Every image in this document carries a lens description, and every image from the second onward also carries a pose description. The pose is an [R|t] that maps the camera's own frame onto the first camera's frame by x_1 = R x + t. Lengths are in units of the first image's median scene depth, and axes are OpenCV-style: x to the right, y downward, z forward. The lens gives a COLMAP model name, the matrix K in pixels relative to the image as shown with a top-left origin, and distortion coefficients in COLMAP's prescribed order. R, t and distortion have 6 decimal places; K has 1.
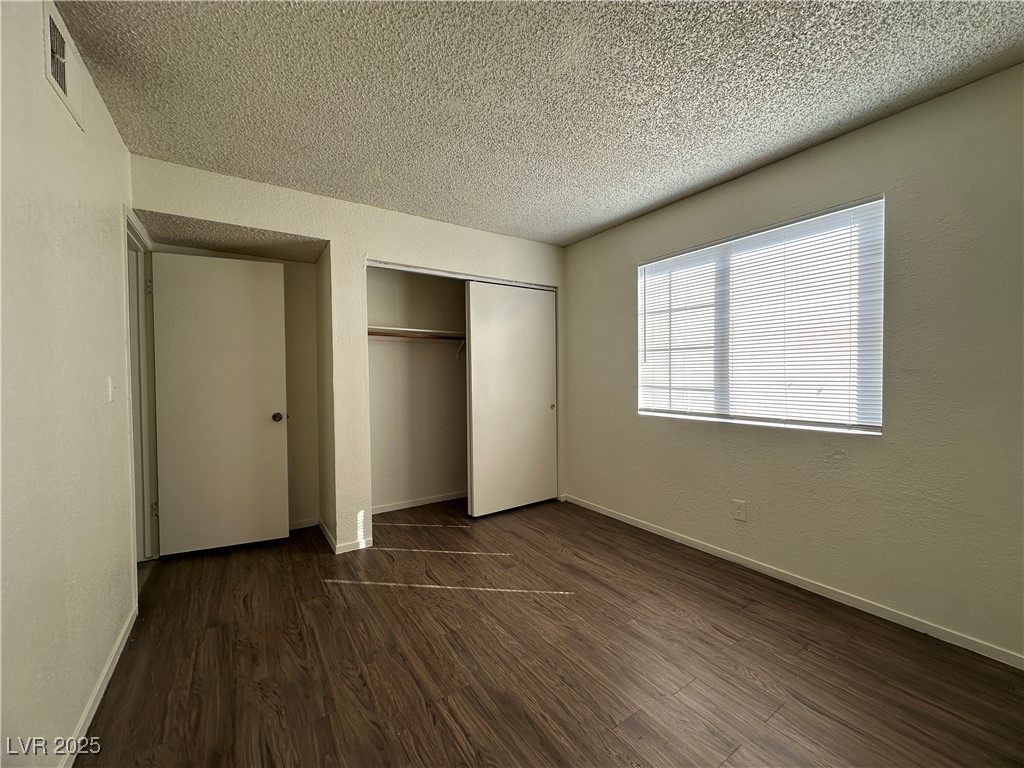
lens RADIAL K [[410.2, 0, 513.6], [0, 410.2, 381.9], [0, 0, 1]] dist [-0.001603, -0.000135]
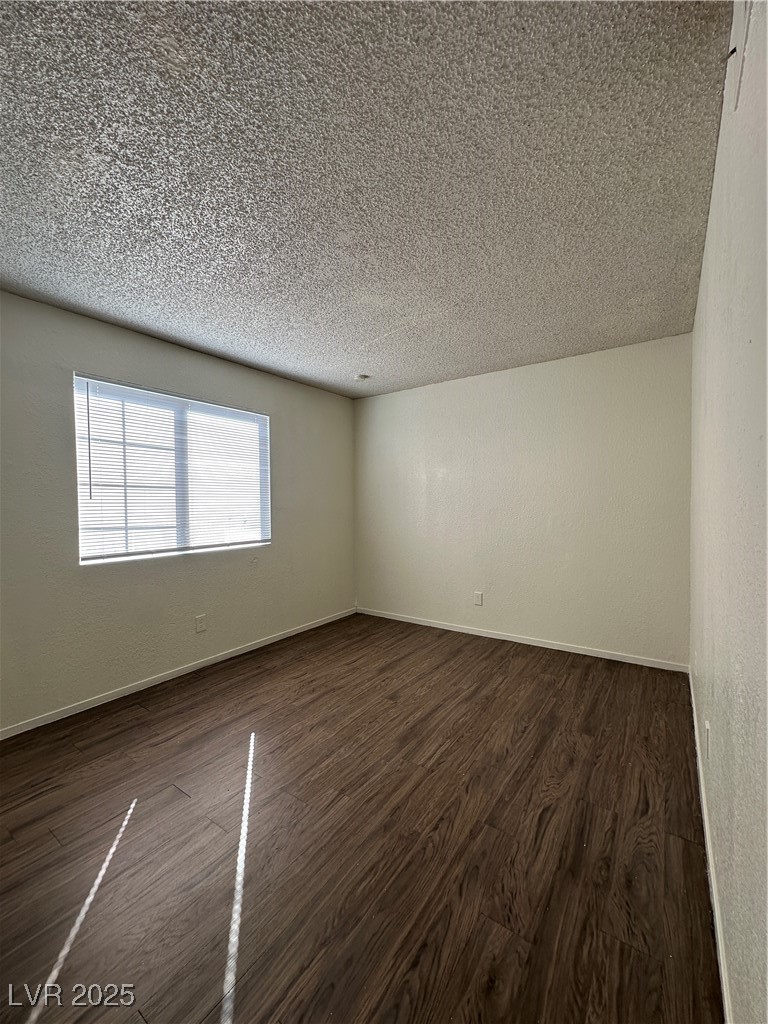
lens RADIAL K [[410.2, 0, 383.7], [0, 410.2, 508.8], [0, 0, 1]] dist [-0.001603, -0.000135]
pose [[-0.364248, 0.001765, 0.931300, -0.767864], [0.030215, 0.999494, 0.009924, -0.023099], [-0.930812, 0.031754, -0.364117, 0.906309]]
